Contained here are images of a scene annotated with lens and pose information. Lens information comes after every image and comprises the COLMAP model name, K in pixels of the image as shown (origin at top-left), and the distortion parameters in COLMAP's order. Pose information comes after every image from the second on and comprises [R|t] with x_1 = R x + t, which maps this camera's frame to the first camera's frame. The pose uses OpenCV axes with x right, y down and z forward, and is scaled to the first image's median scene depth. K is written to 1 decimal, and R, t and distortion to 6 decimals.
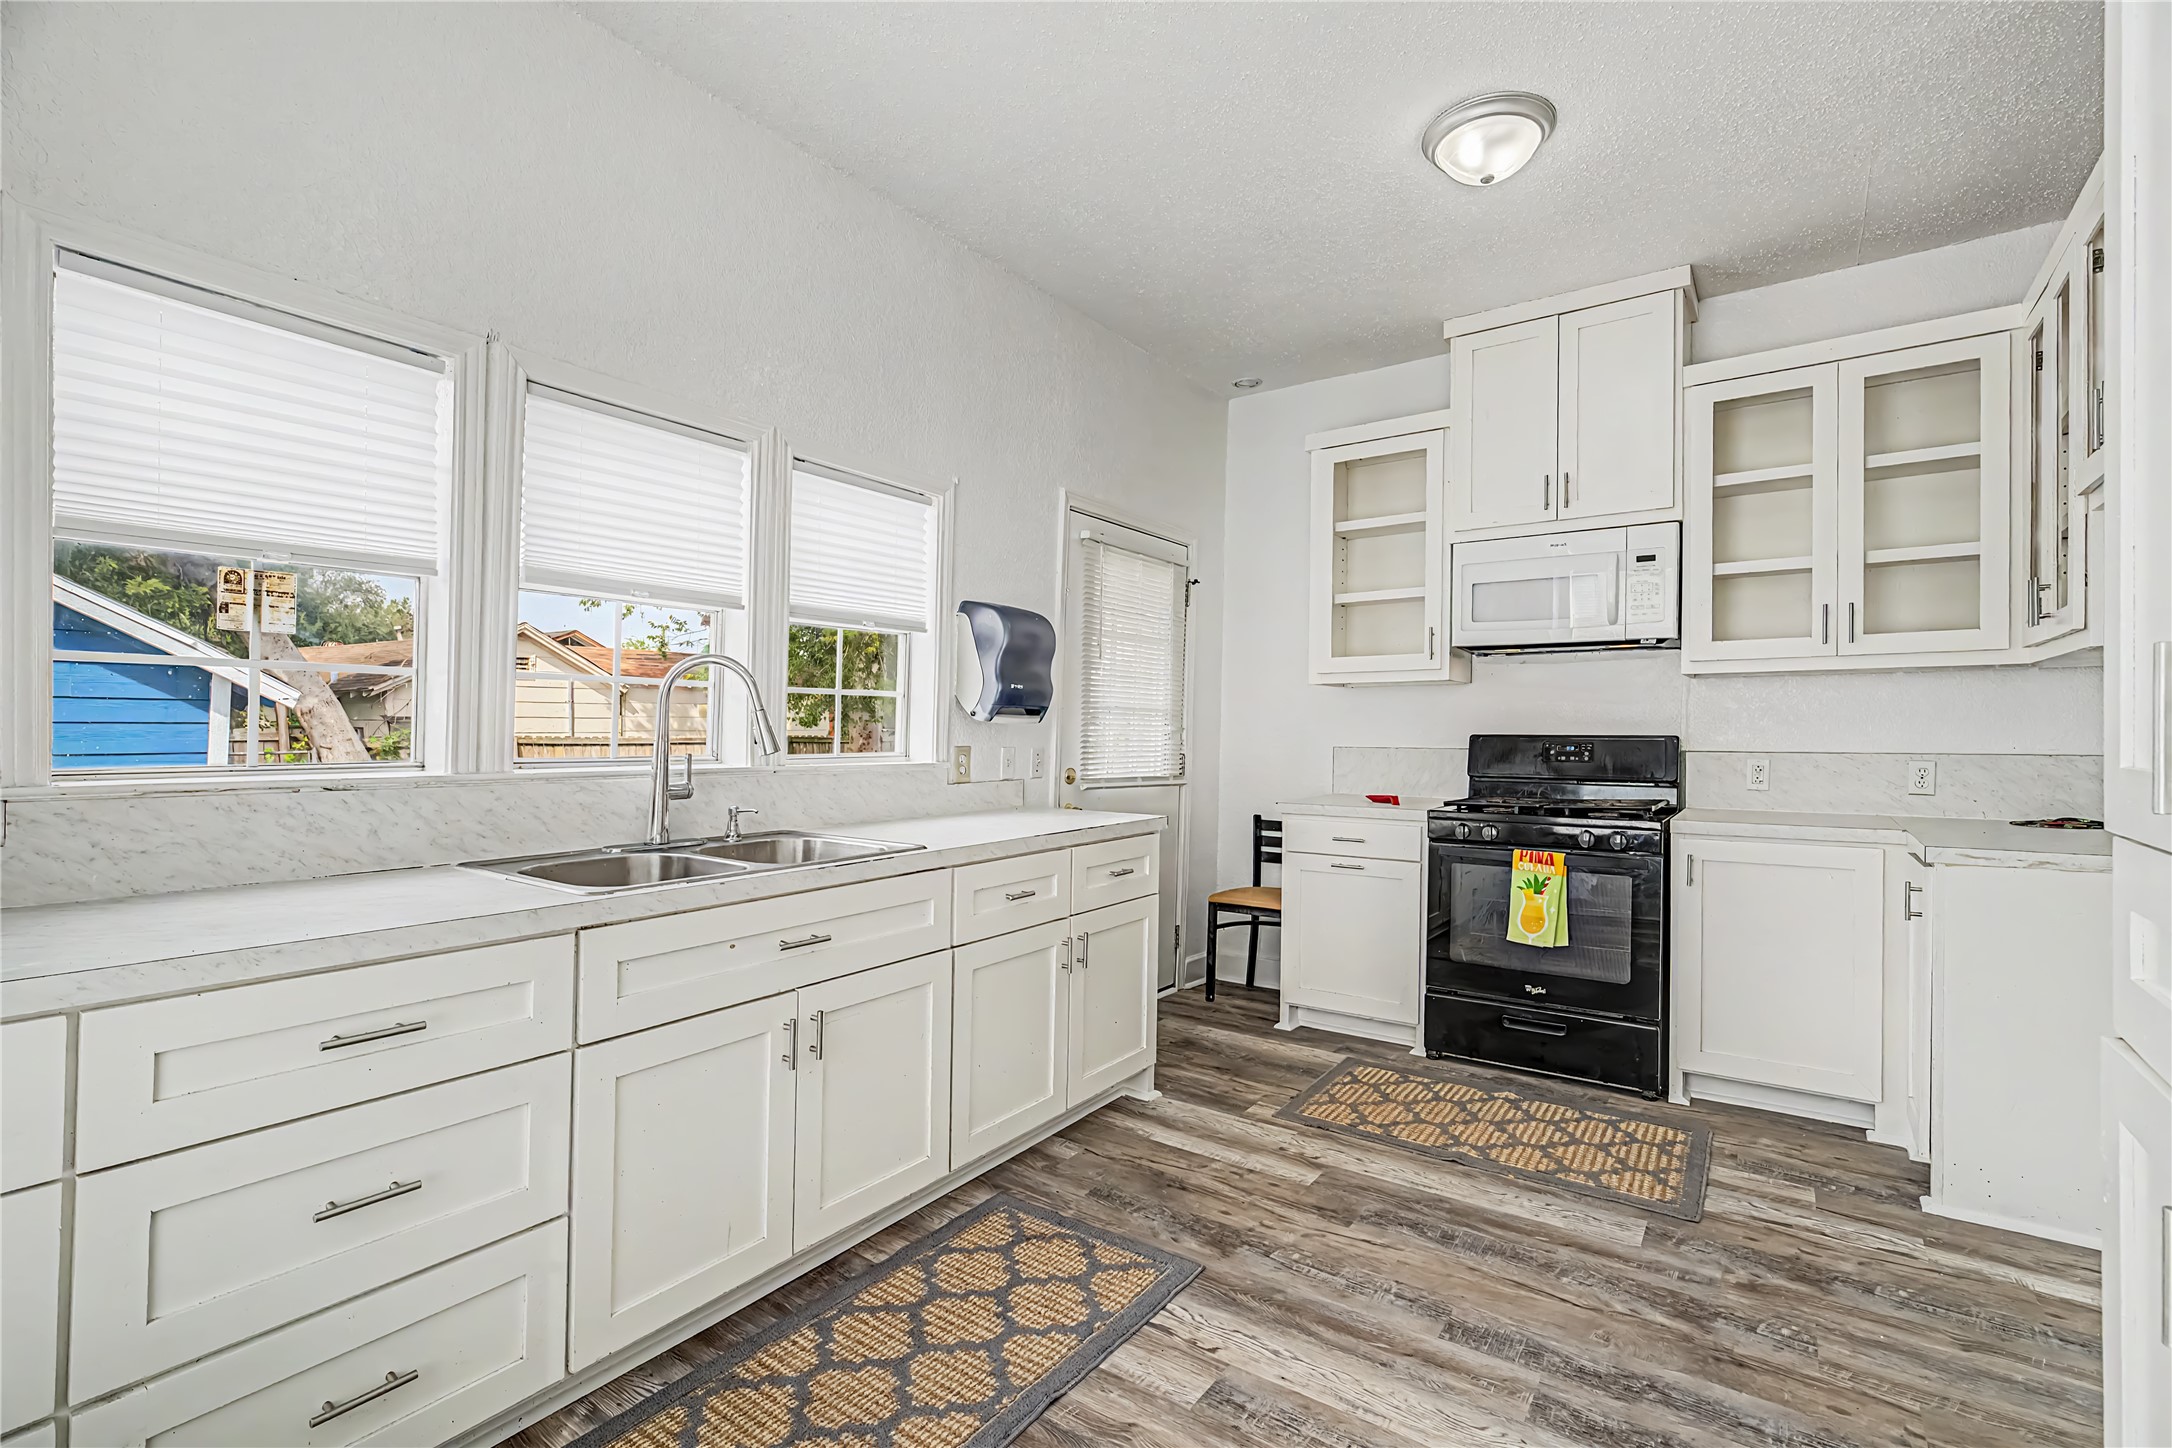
lens RADIAL K [[982.0, 0, 1101.2], [0, 982.0, 710.0], [0, 0, 1]] dist [-0.004126, 0.000384]
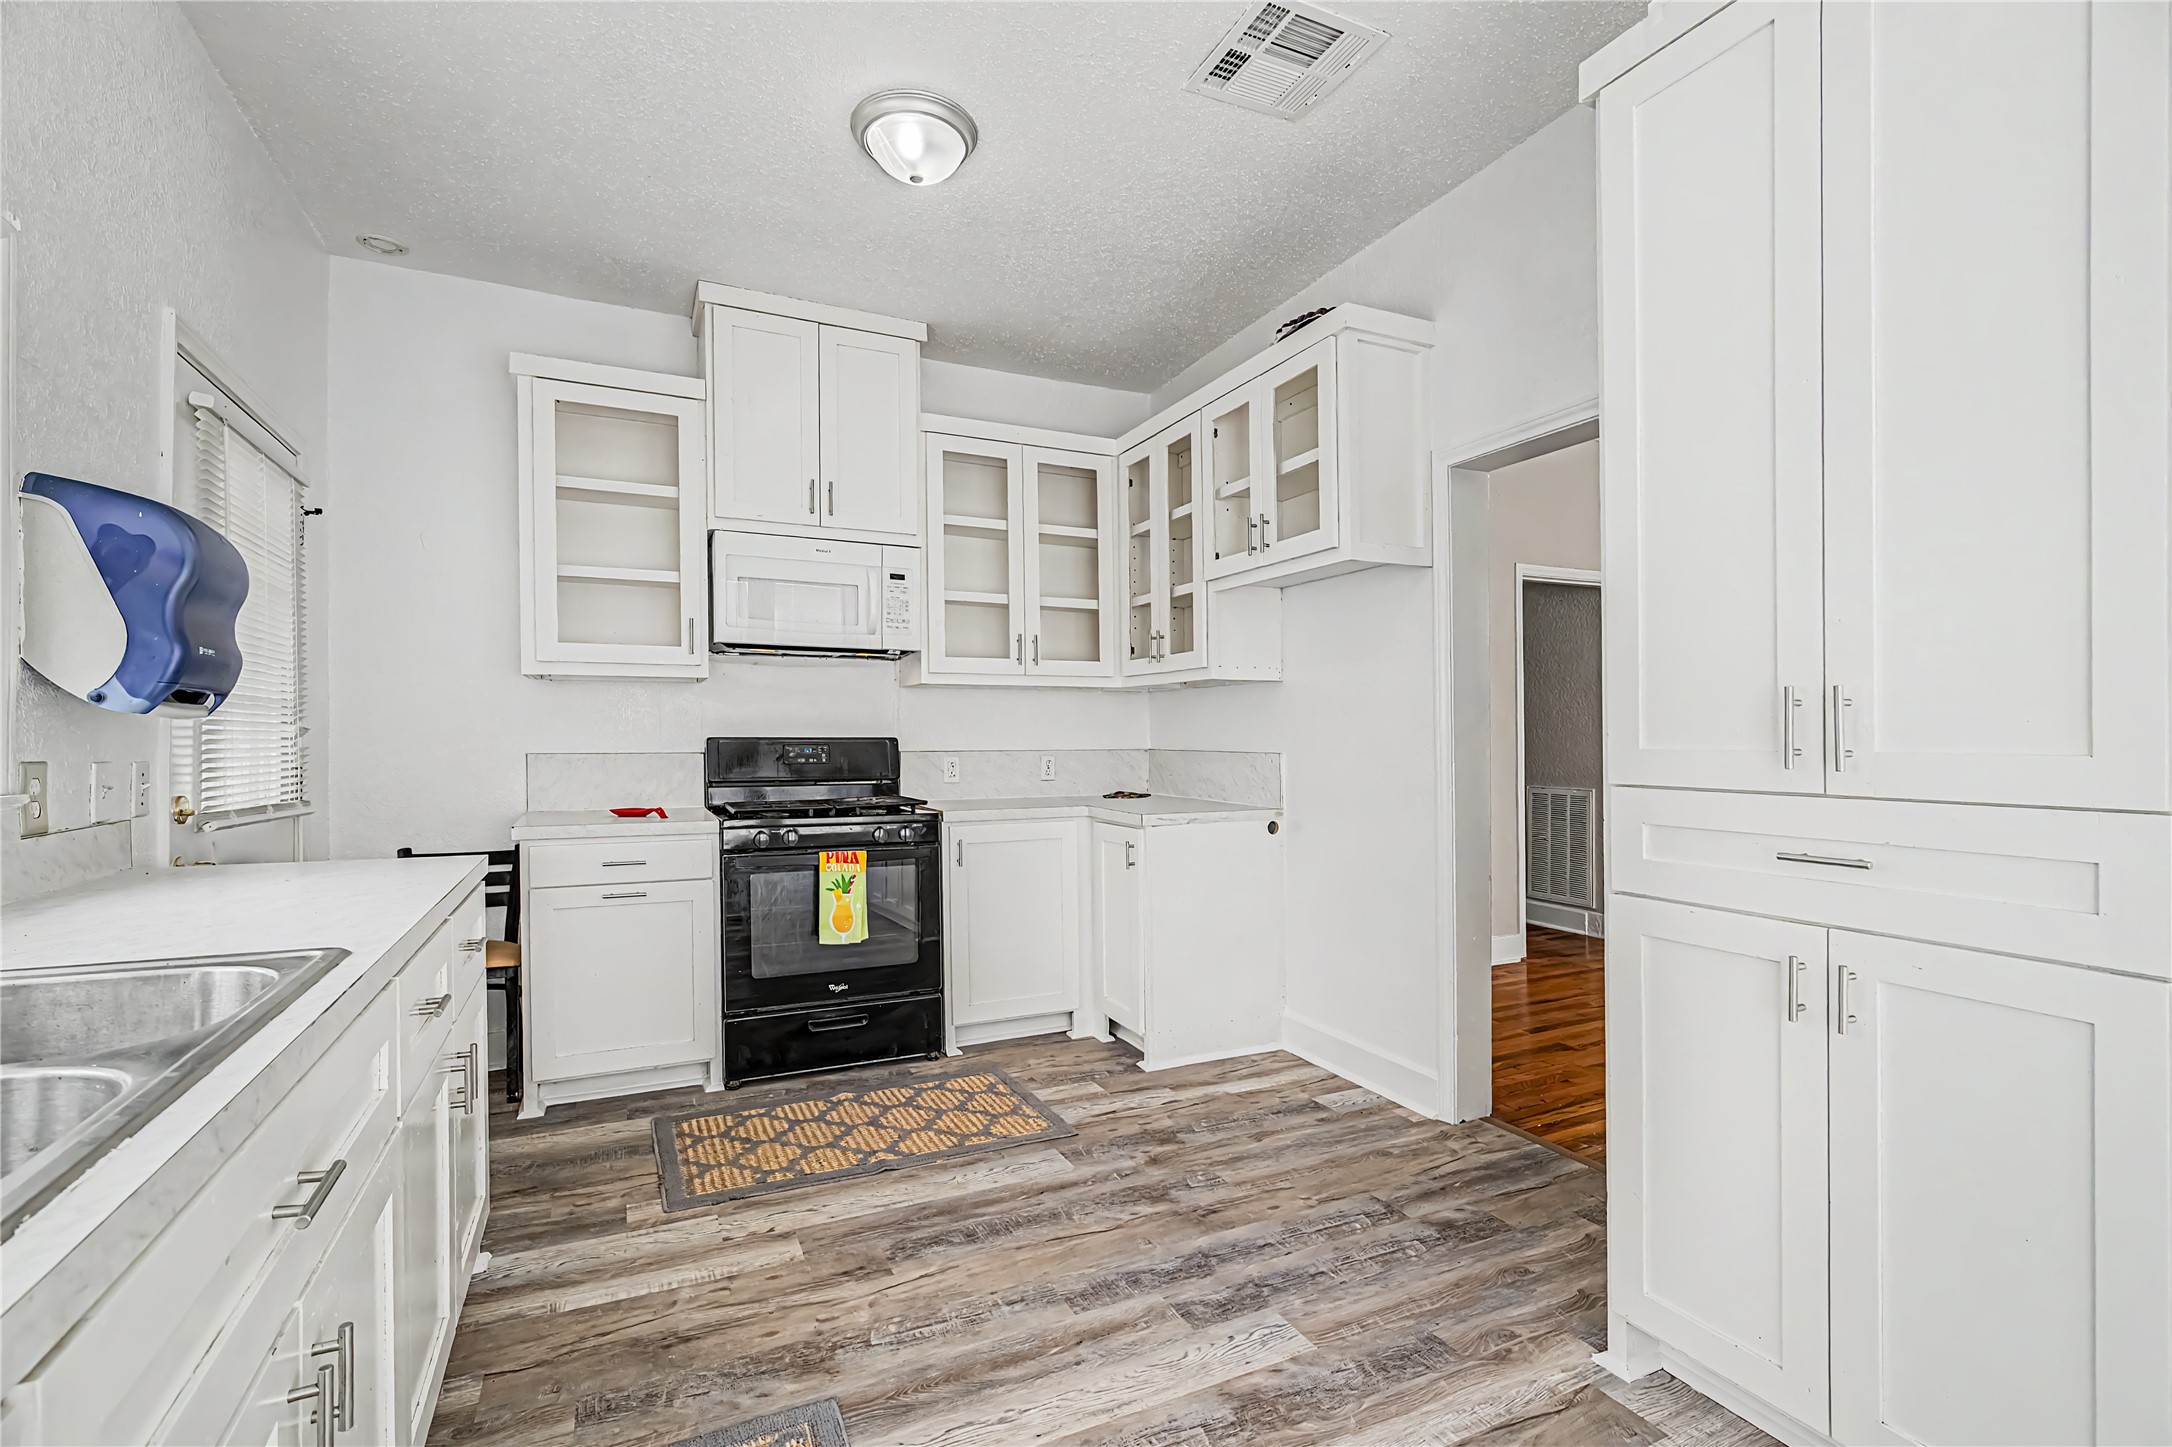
lens RADIAL K [[976.3, 0, 1099.0], [0, 976.3, 738.1], [0, 0, 1]] dist [-0.010179, 0.001054]
pose [[0.482555, -0.002532, 0.875862, -0.392943], [-0.018581, 0.999741, 0.013127, 0.010519], [-0.875668, -0.022609, 0.482383, 0.355050]]
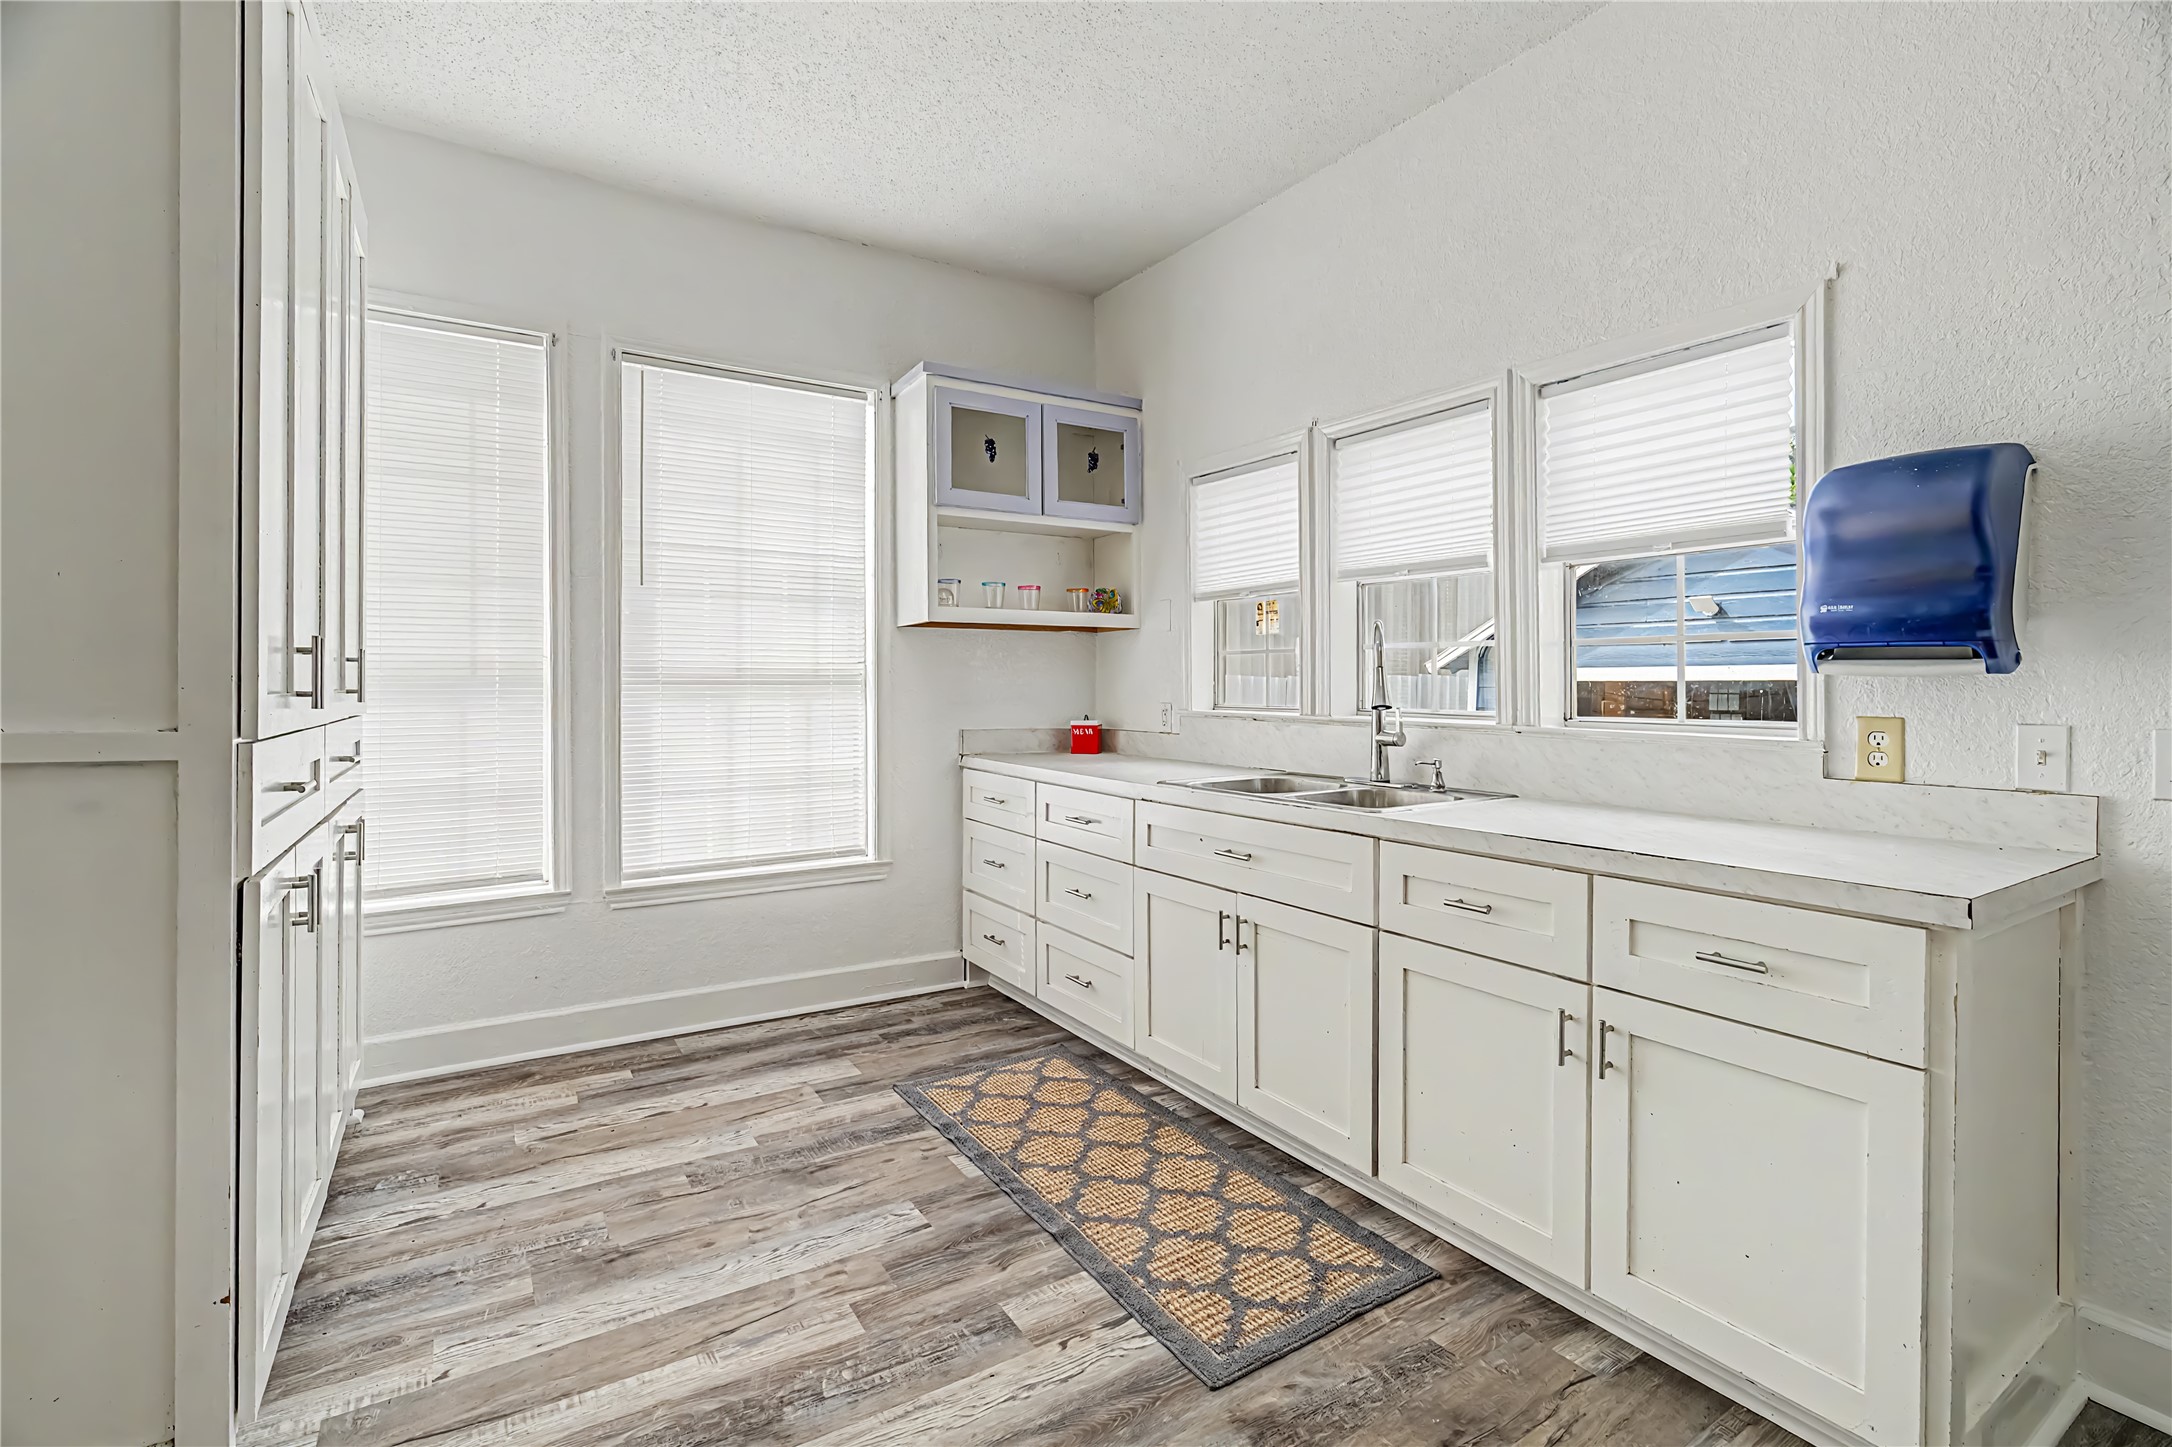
lens RADIAL K [[980.5, 0, 1092.4], [0, 980.5, 685.0], [0, 0, 1]] dist [-0.008719, 0.000658]
pose [[-0.378059, -0.008114, -0.925746, 0.682871], [0.008739, 0.999886, -0.012333, 0.026306], [0.925740, -0.012752, -0.377945, 0.975671]]
